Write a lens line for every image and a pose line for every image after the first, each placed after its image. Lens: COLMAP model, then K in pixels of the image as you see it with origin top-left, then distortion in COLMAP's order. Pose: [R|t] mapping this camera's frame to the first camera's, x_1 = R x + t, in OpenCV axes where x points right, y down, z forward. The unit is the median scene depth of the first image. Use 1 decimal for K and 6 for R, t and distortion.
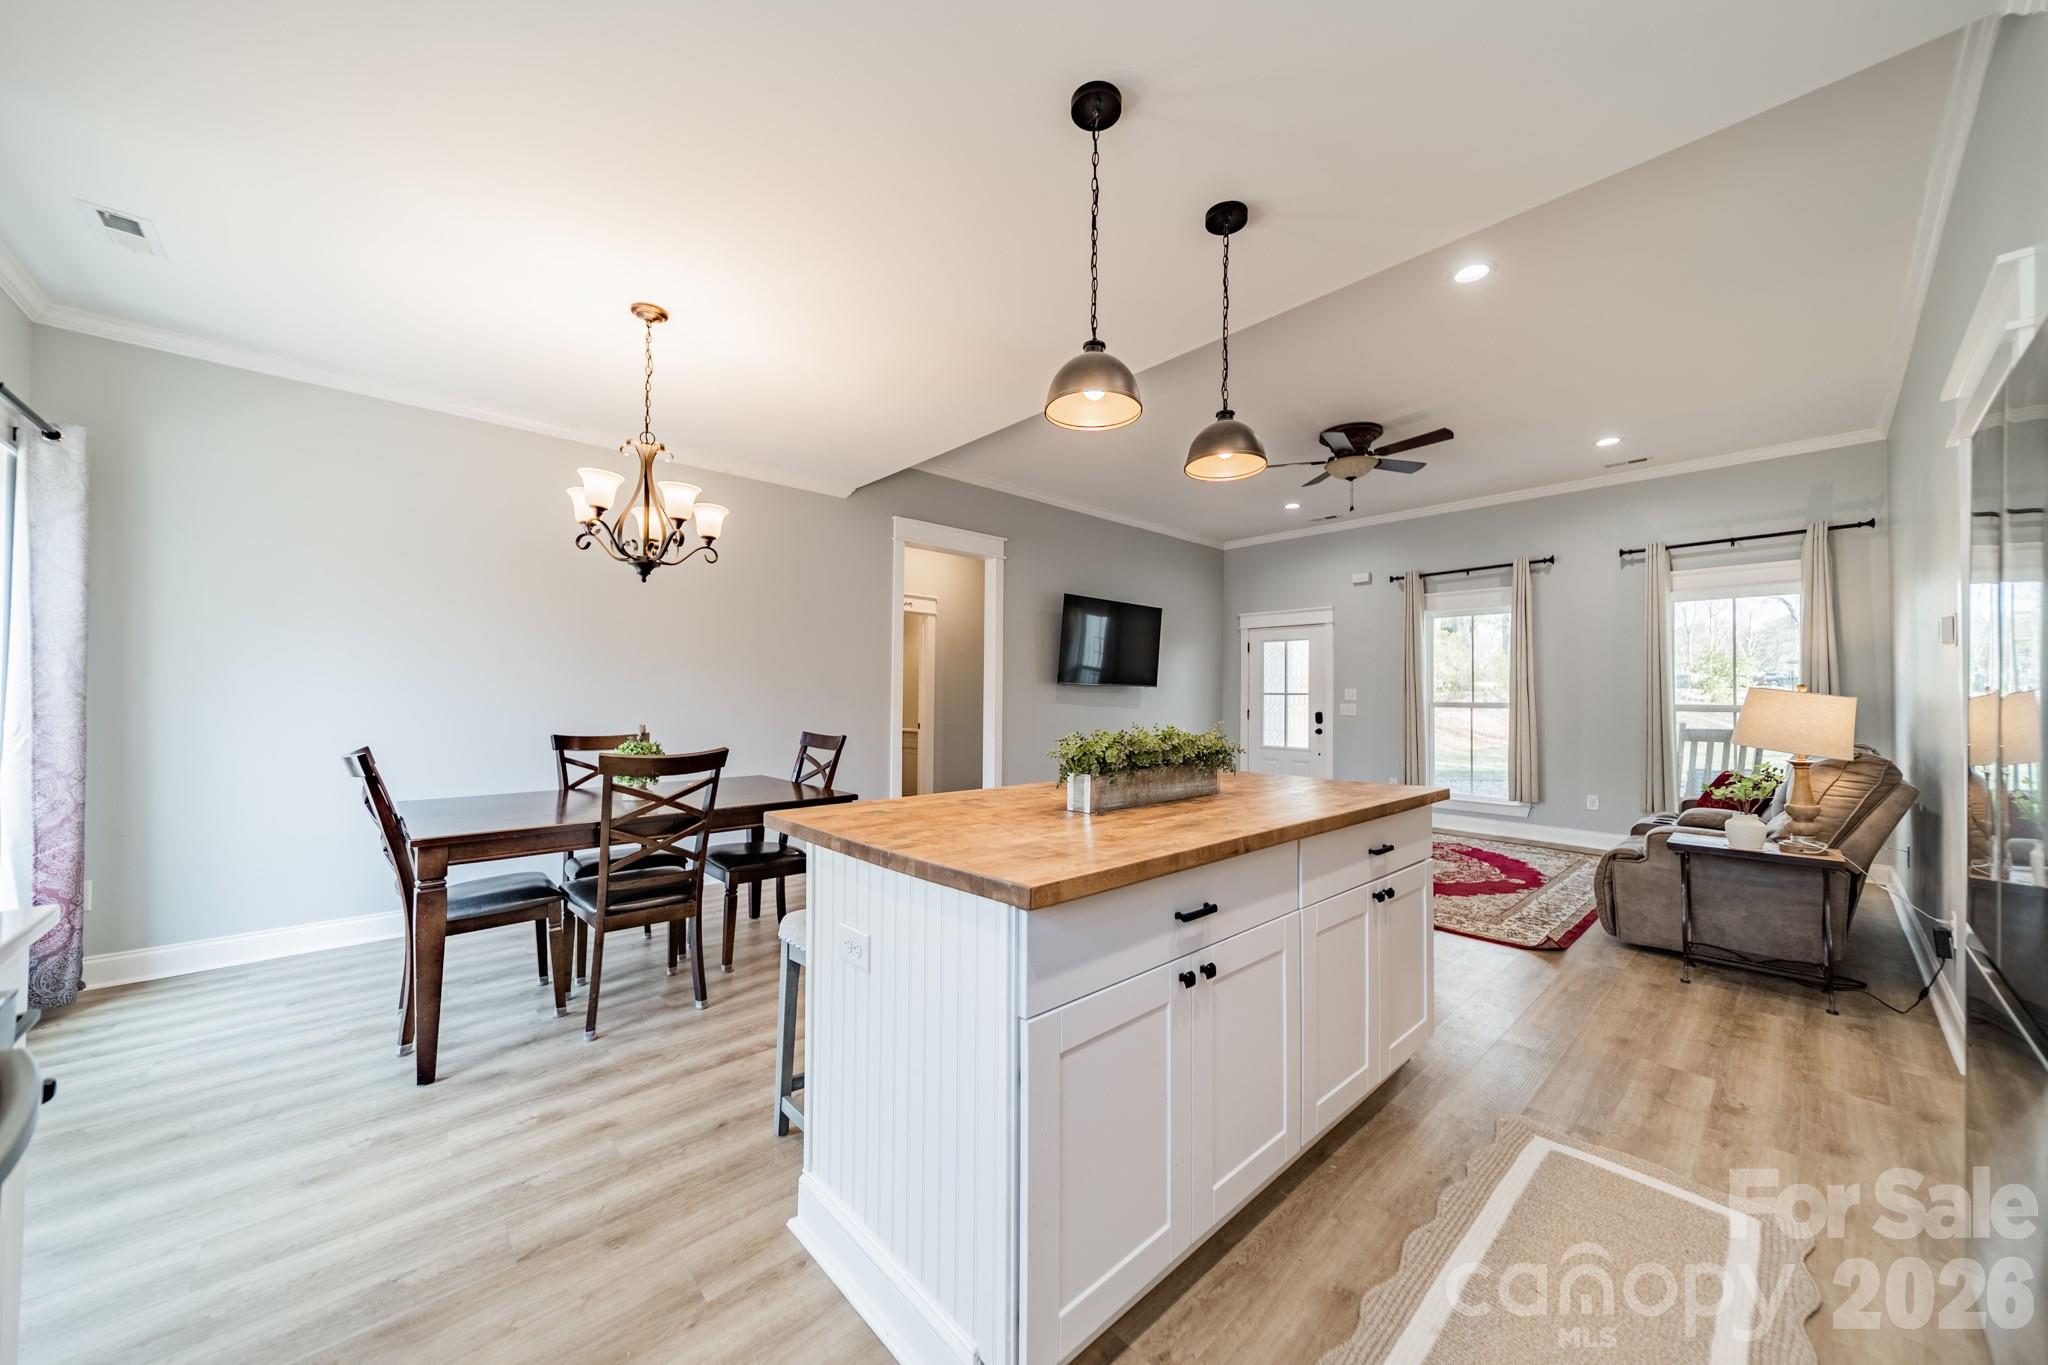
lens RADIAL K [[723.4, 0, 1032.2], [0, 723.4, 682.2], [0, 0, 1]] dist [0.008521, 0.000155]
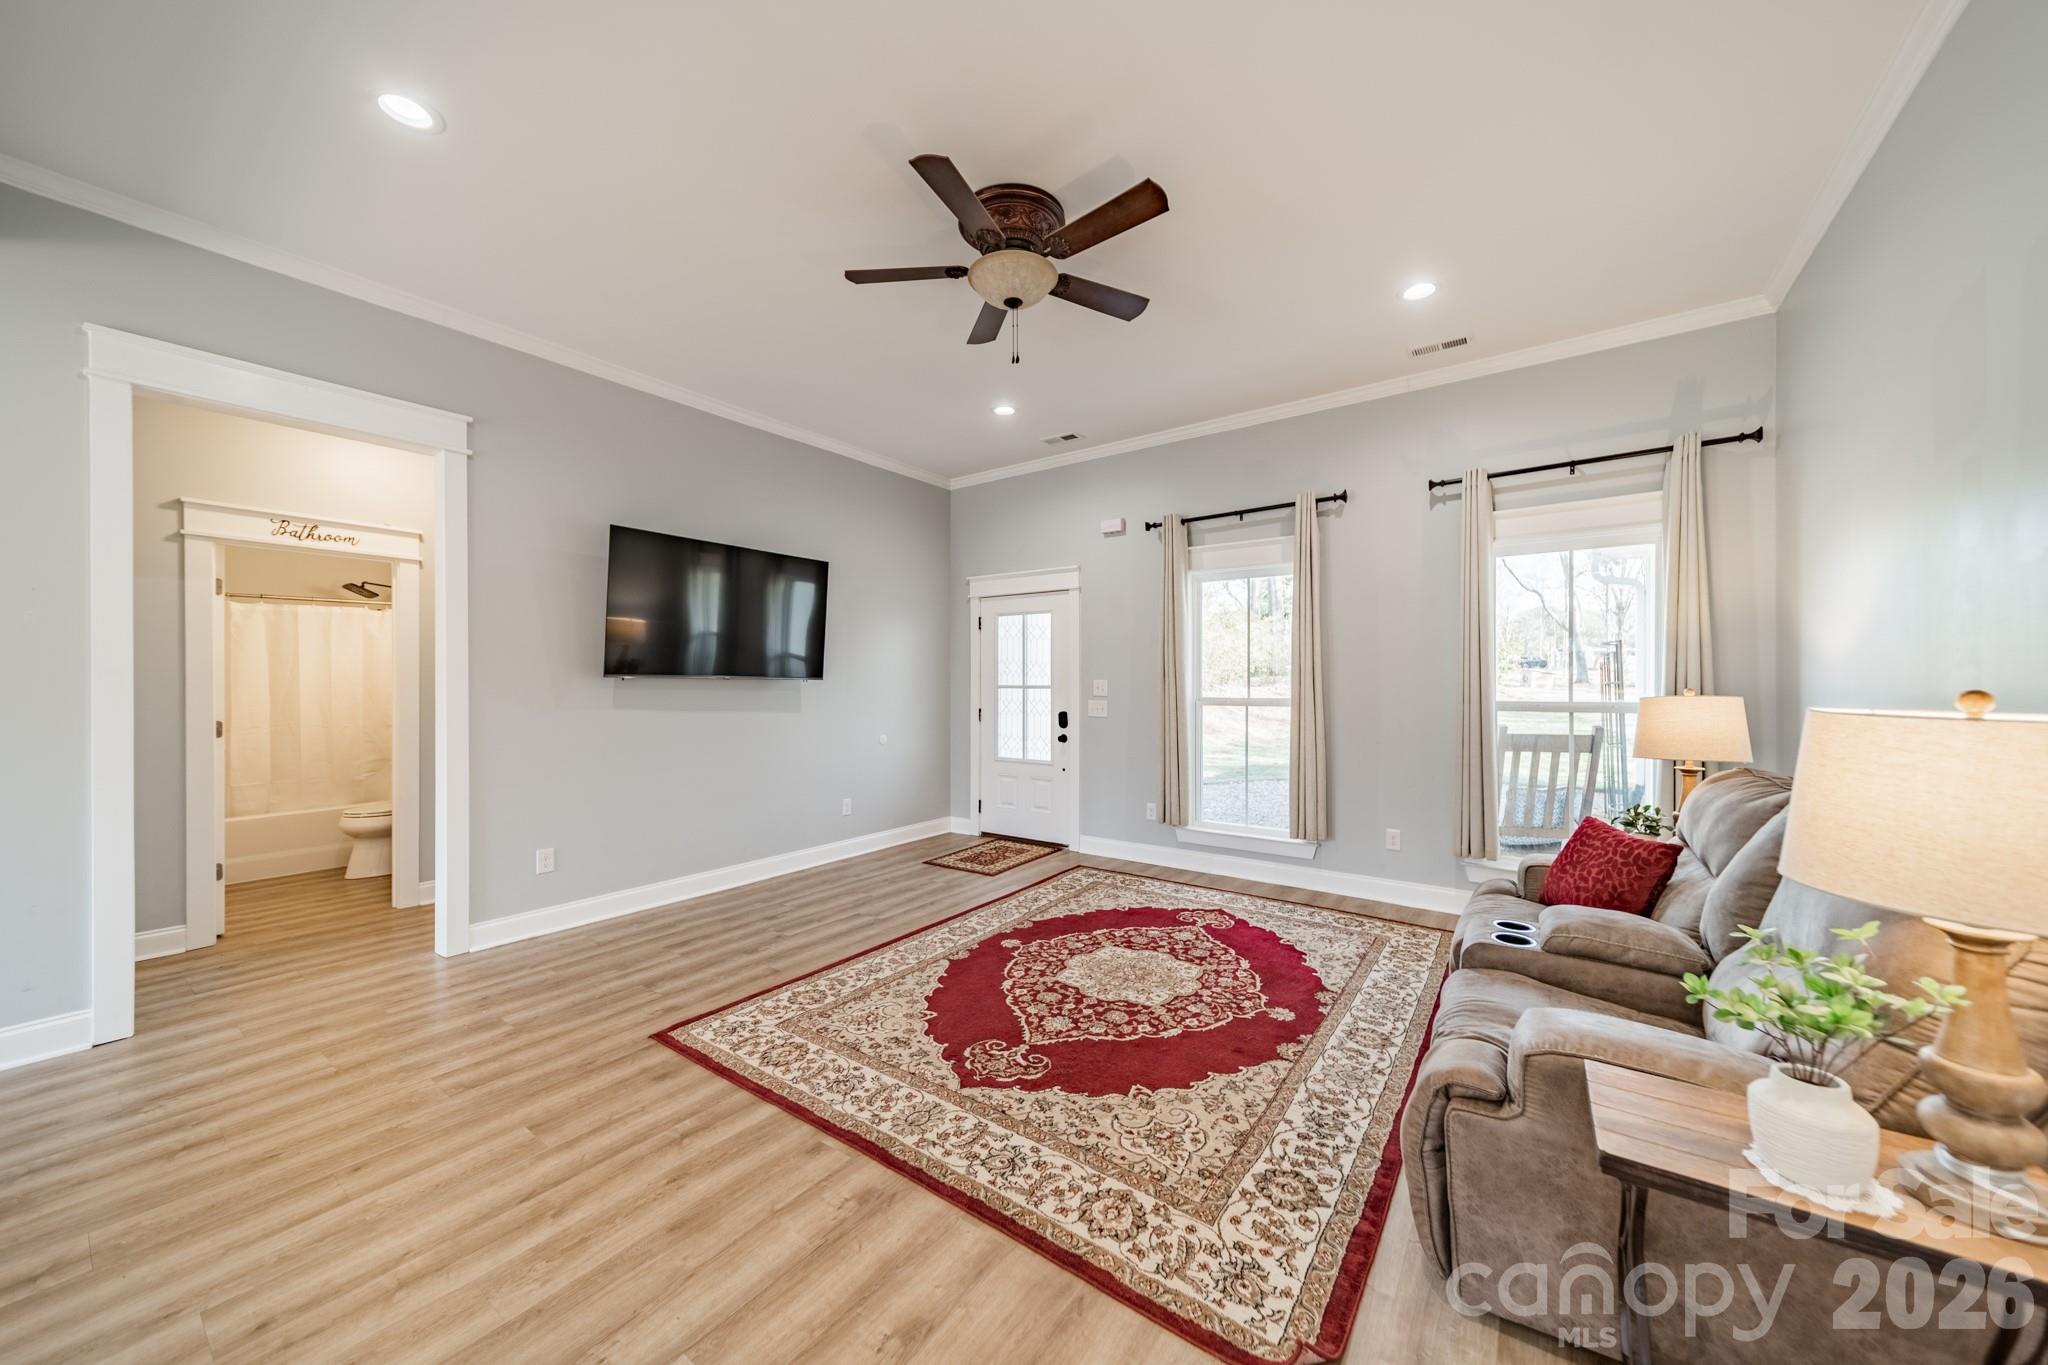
lens RADIAL K [[723.4, 0, 1033.1], [0, 723.4, 680.2], [0, 0, 1]] dist [0.008521, 0.000155]
pose [[0.979981, -0.008968, 0.198887, 0.274413], [0.005364, 0.999812, 0.018654, -0.005080], [-0.199017, -0.017214, 0.979845, 0.363436]]
